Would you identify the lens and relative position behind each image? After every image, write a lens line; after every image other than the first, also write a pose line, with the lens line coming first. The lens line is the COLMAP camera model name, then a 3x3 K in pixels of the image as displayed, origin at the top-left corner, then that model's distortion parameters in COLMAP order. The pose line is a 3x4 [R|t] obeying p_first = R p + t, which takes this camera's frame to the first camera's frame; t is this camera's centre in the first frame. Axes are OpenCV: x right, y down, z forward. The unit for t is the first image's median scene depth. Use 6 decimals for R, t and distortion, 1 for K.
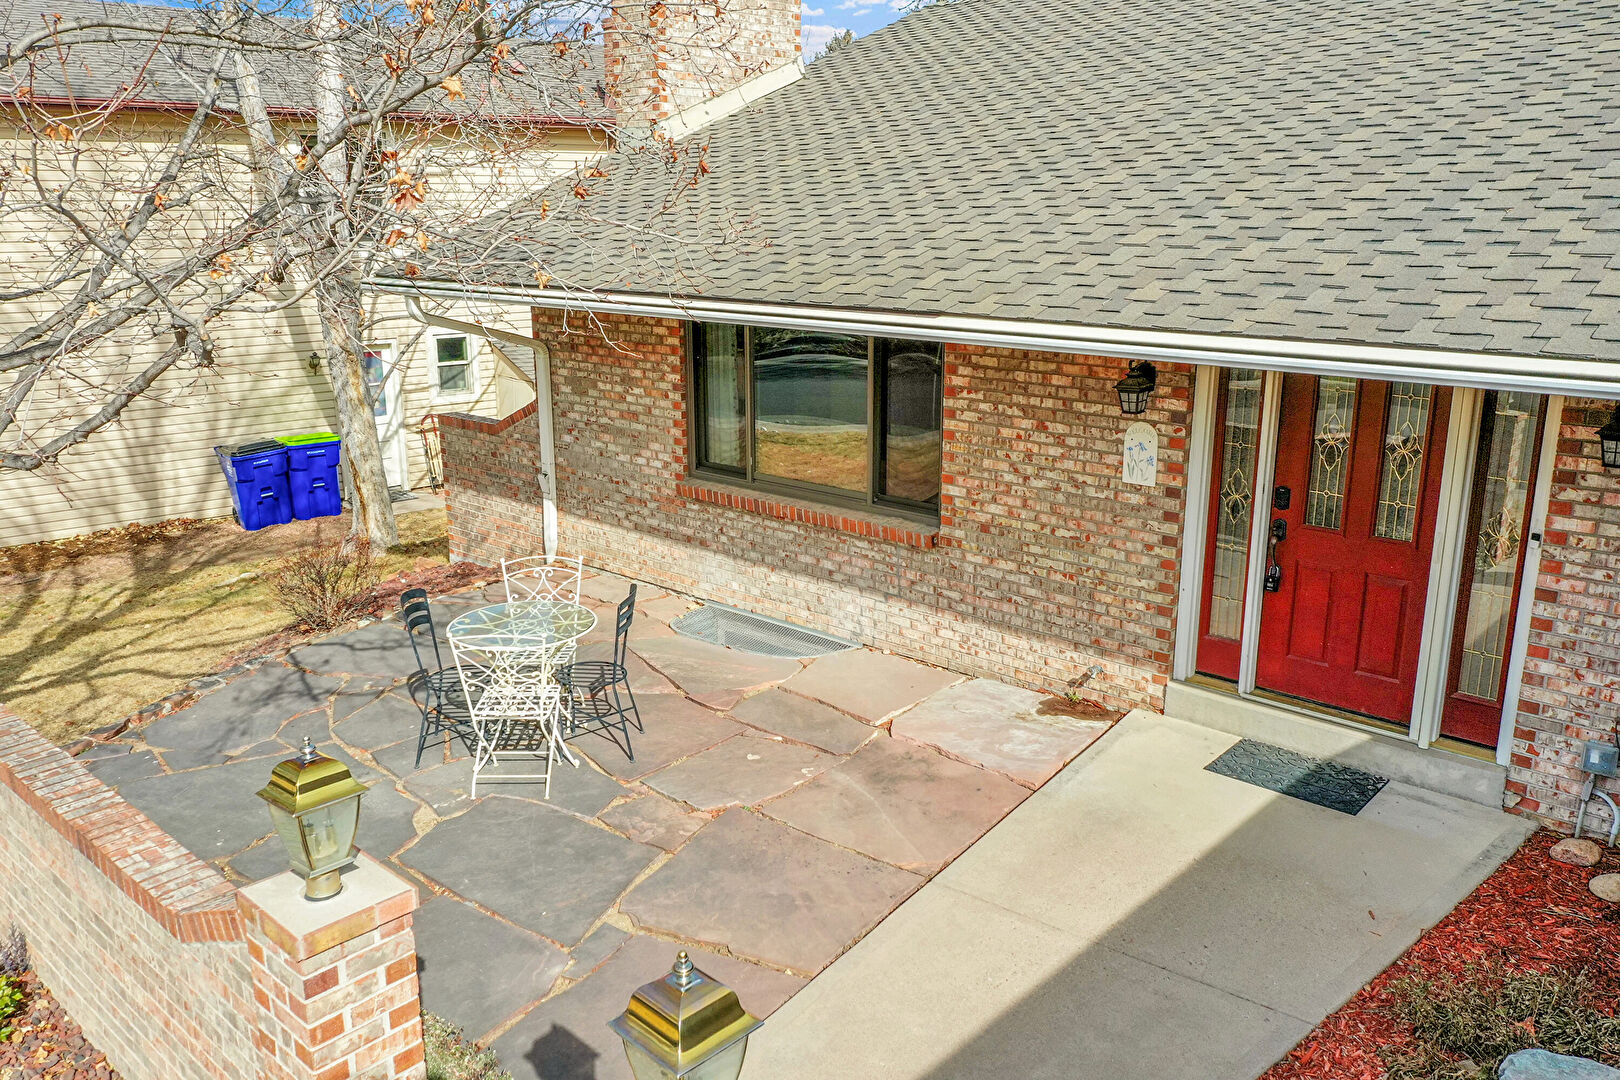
lens RADIAL K [[1286.3, 0, 806.0], [0, 1286.3, 542.4], [0, 0, 1]] dist [-0.000098, 0.005027]
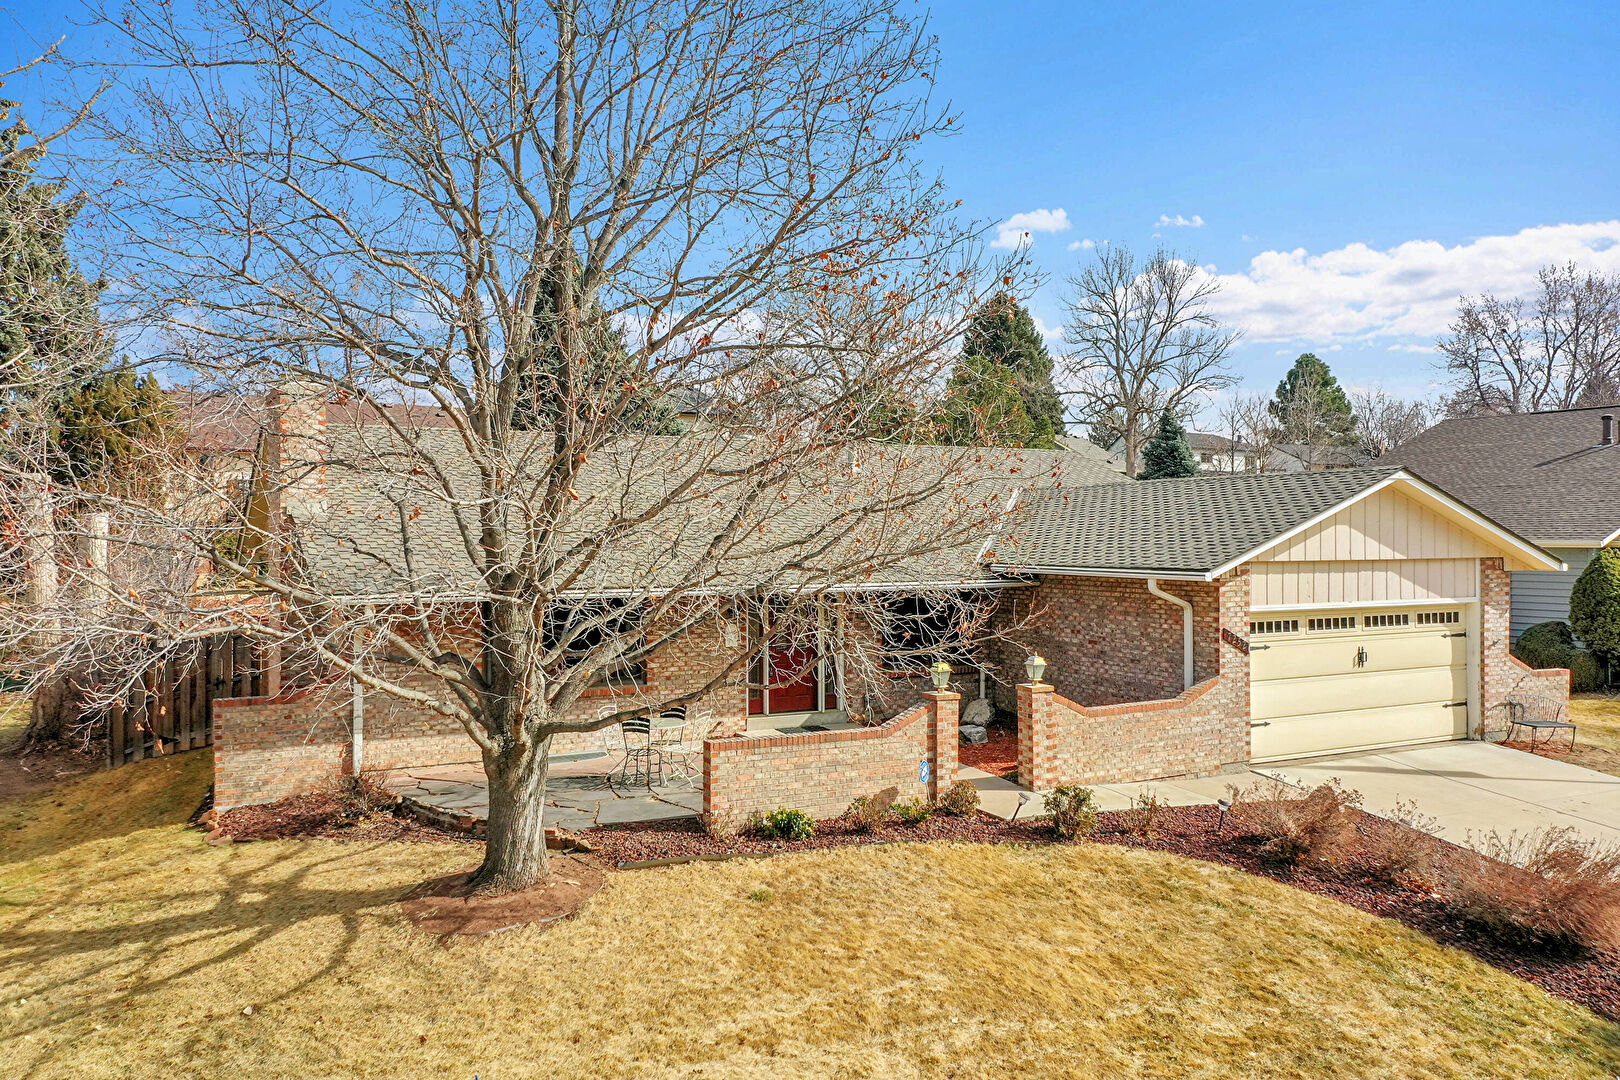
lens RADIAL K [[1286.3, 0, 810.1], [0, 1286.3, 535.1], [0, 0, 1]] dist [-0.000098, 0.005027]
pose [[0.332290, 0.002620, 0.943173, -2.151639], [0.244528, 0.965565, -0.088832, 0.009213], [-0.910928, 0.260151, 0.320207, -0.084320]]
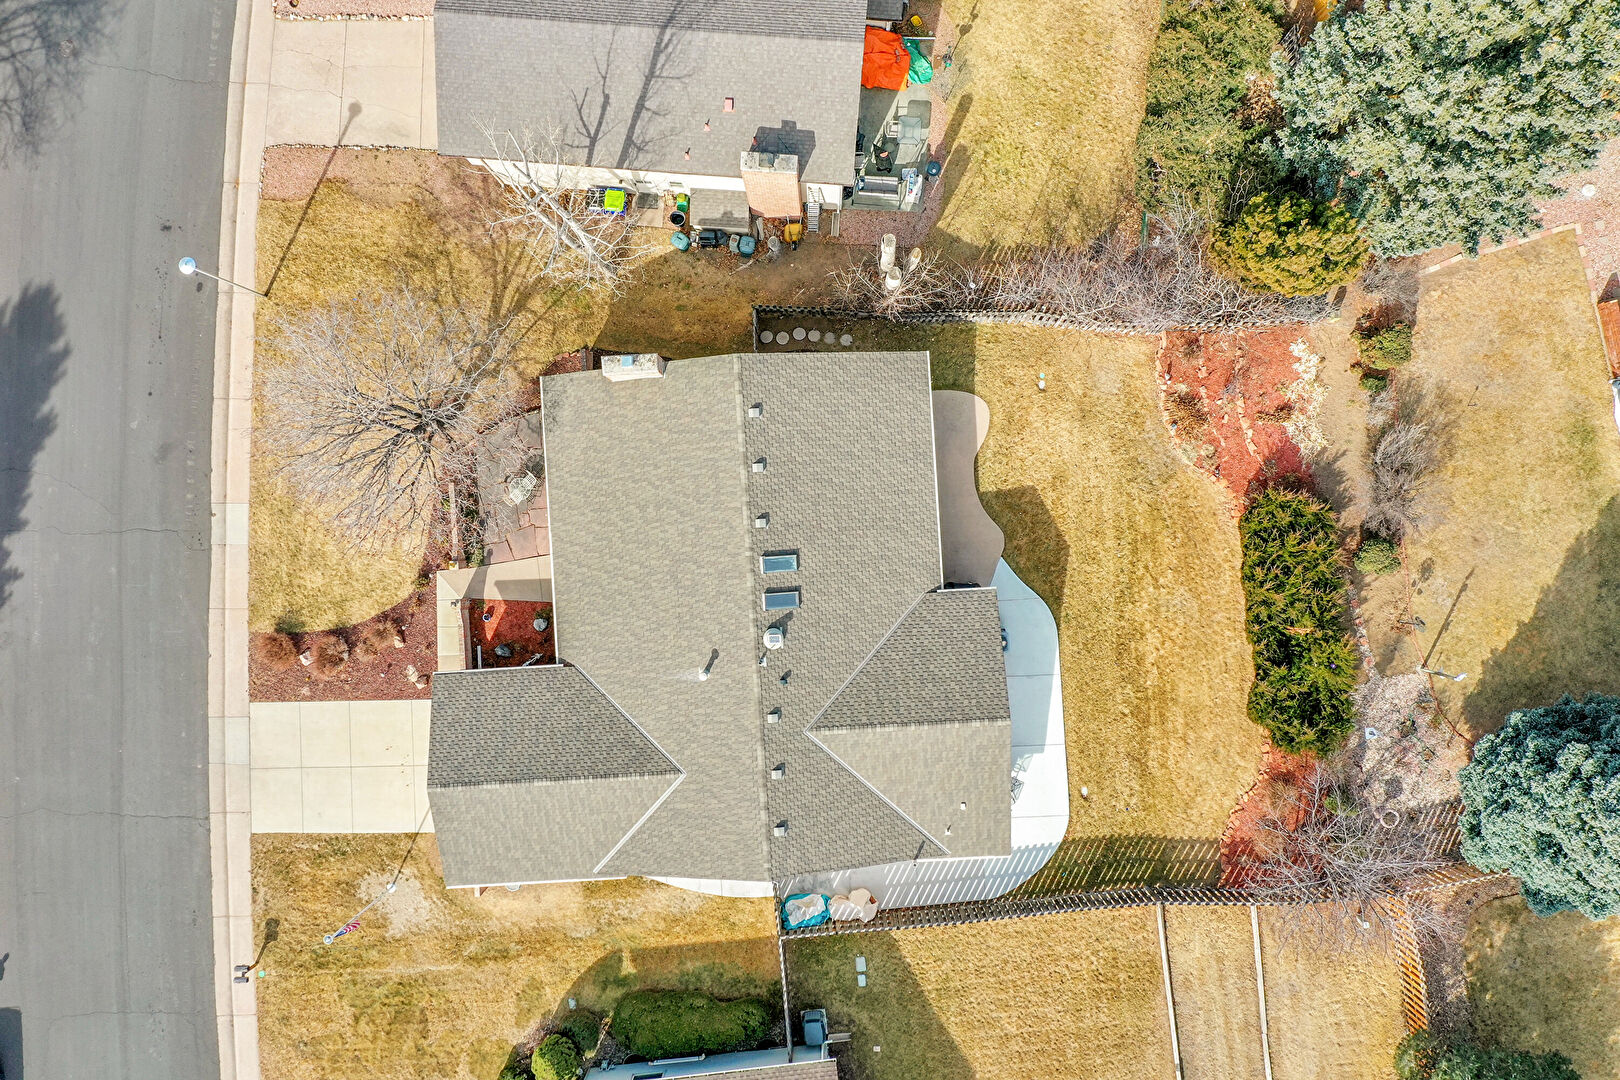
lens RADIAL K [[1286.3, 0, 809.9], [0, 1286.3, 541.5], [0, 0, 1]] dist [-0.000098, 0.005027]
pose [[0.717685, 0.696359, -0.003585, 1.008376], [-0.168464, 0.178614, 0.969390, -6.216903], [0.675684, -0.695113, 0.245500, 0.159200]]
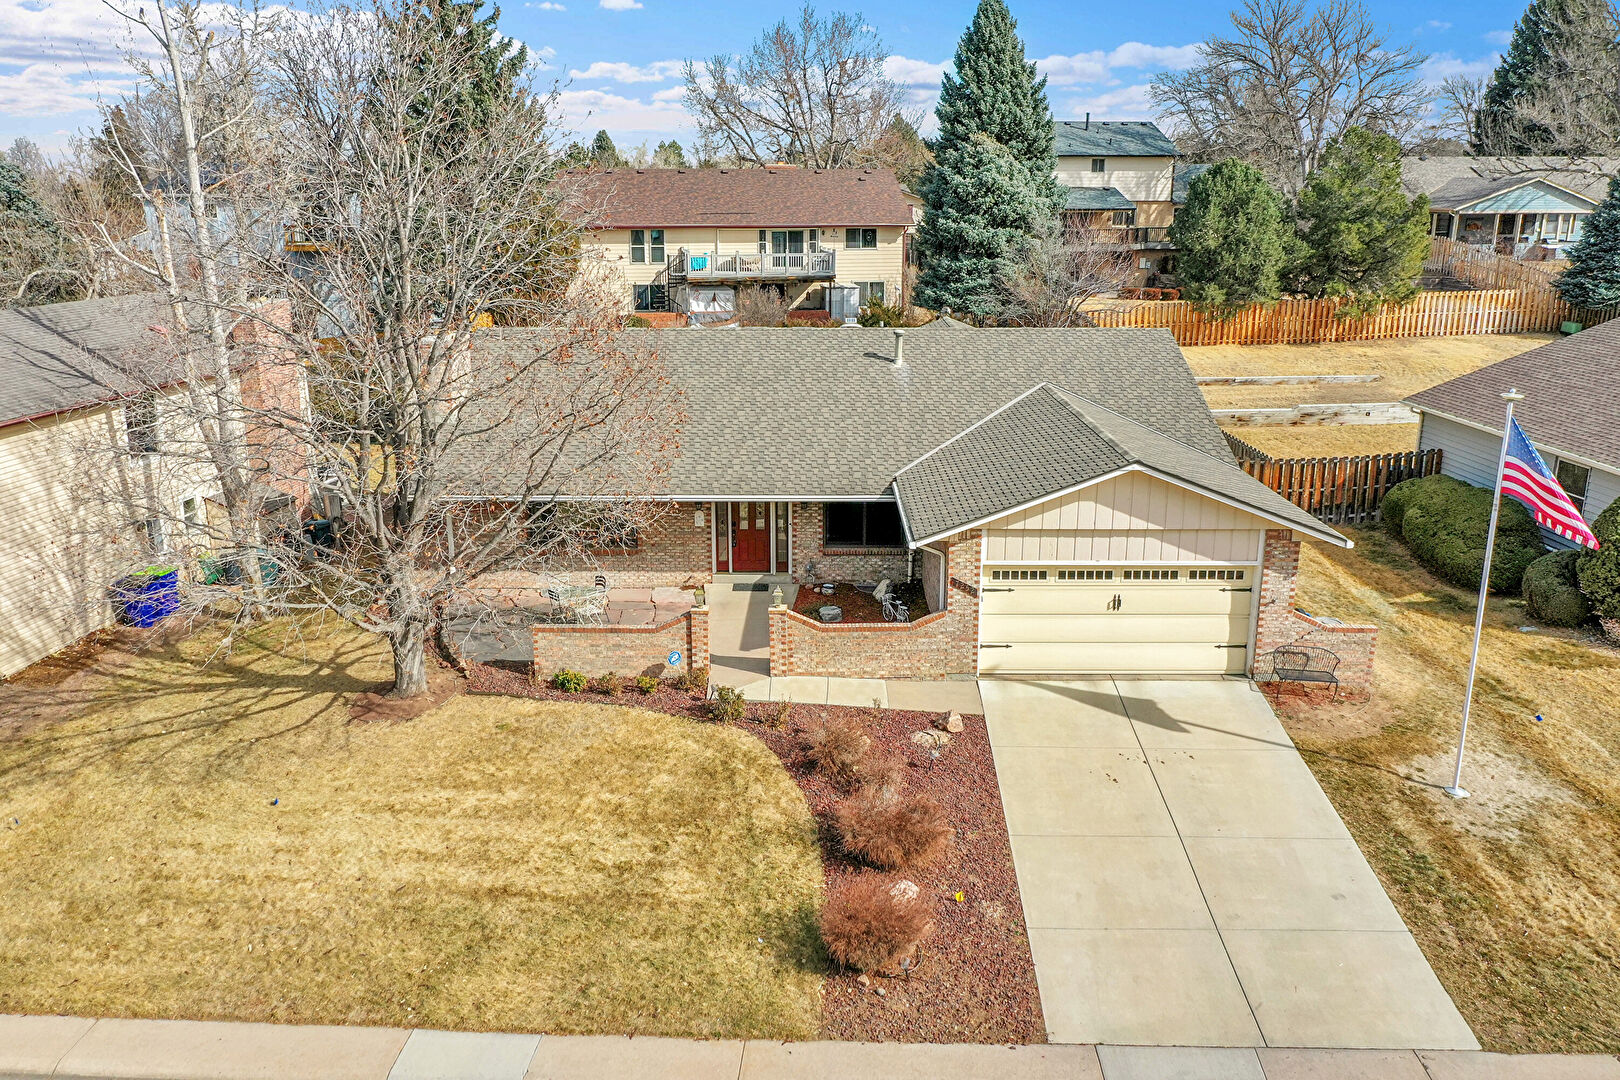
lens RADIAL K [[1286.3, 0, 805.6], [0, 1286.3, 539.2], [0, 0, 1]] dist [-0.000098, 0.005027]
pose [[0.739229, -0.175499, 0.650185, -1.950558], [0.171052, 0.982716, 0.070779, -0.216191], [-0.651369, 0.058893, 0.756472, -2.058481]]
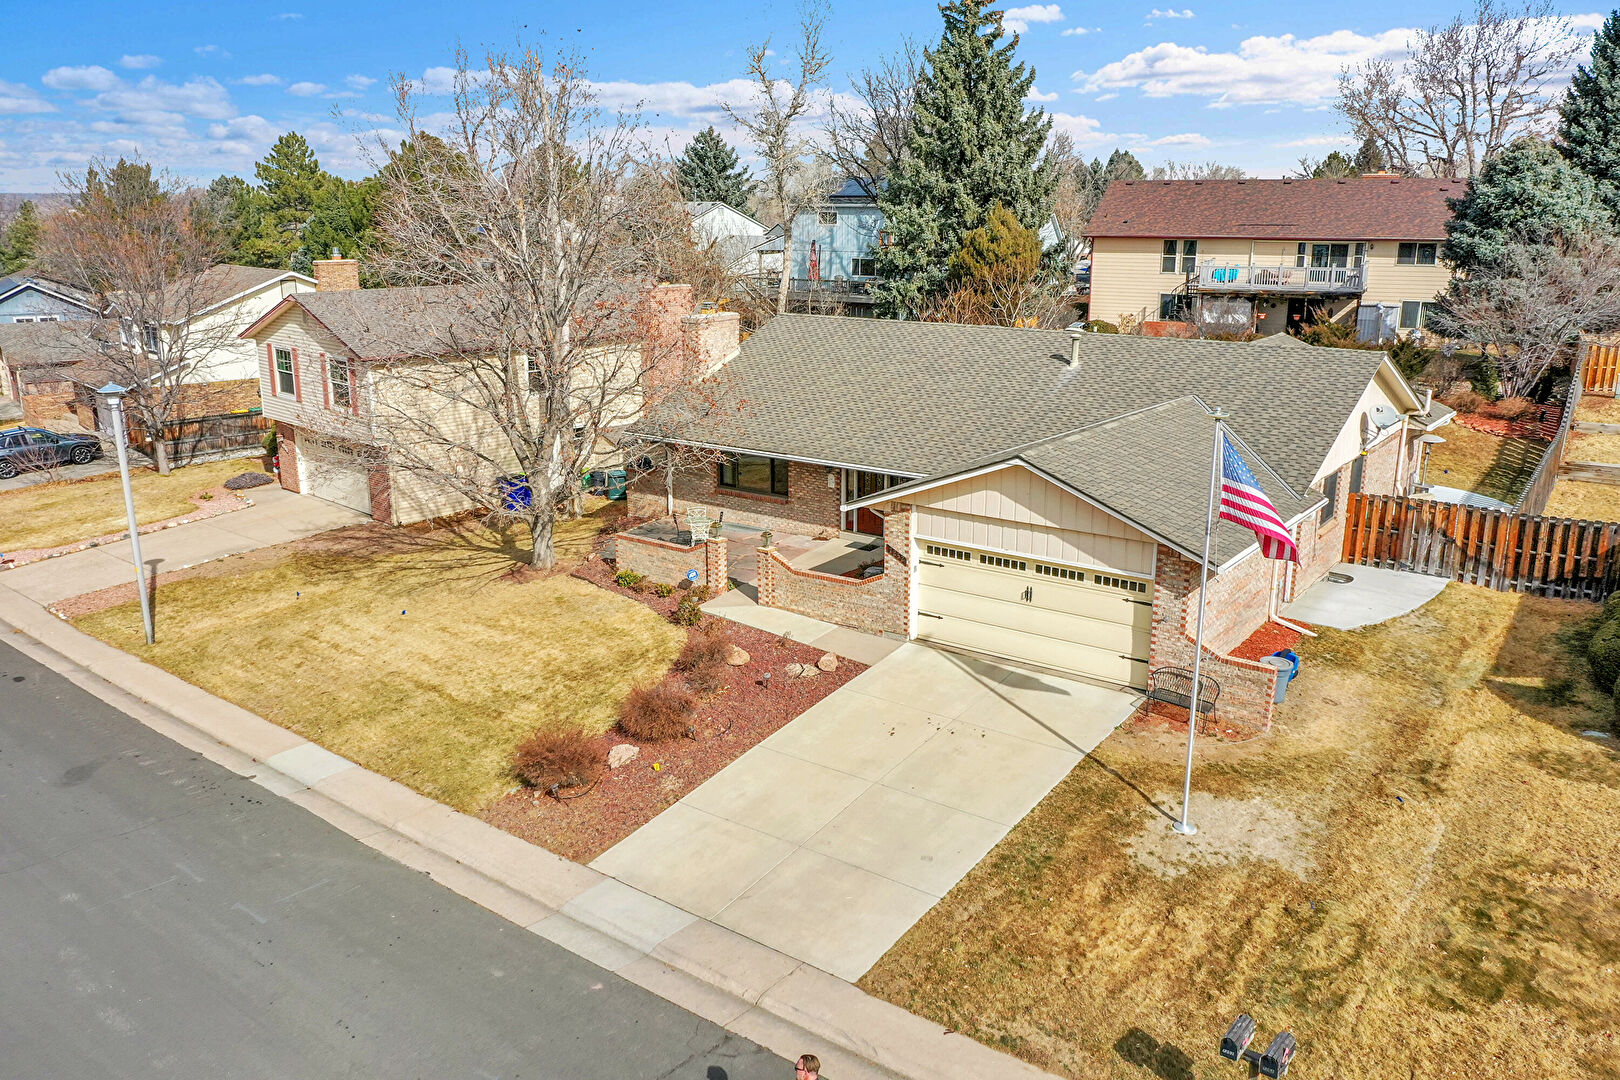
lens RADIAL K [[1286.3, 0, 800.3], [0, 1286.3, 535.5], [0, 0, 1]] dist [-0.000098, 0.005027]
pose [[0.993891, -0.025207, 0.107447, -0.327088], [0.025567, 0.999671, -0.001979, 0.124886], [-0.107362, 0.004714, 0.994209, -3.340453]]
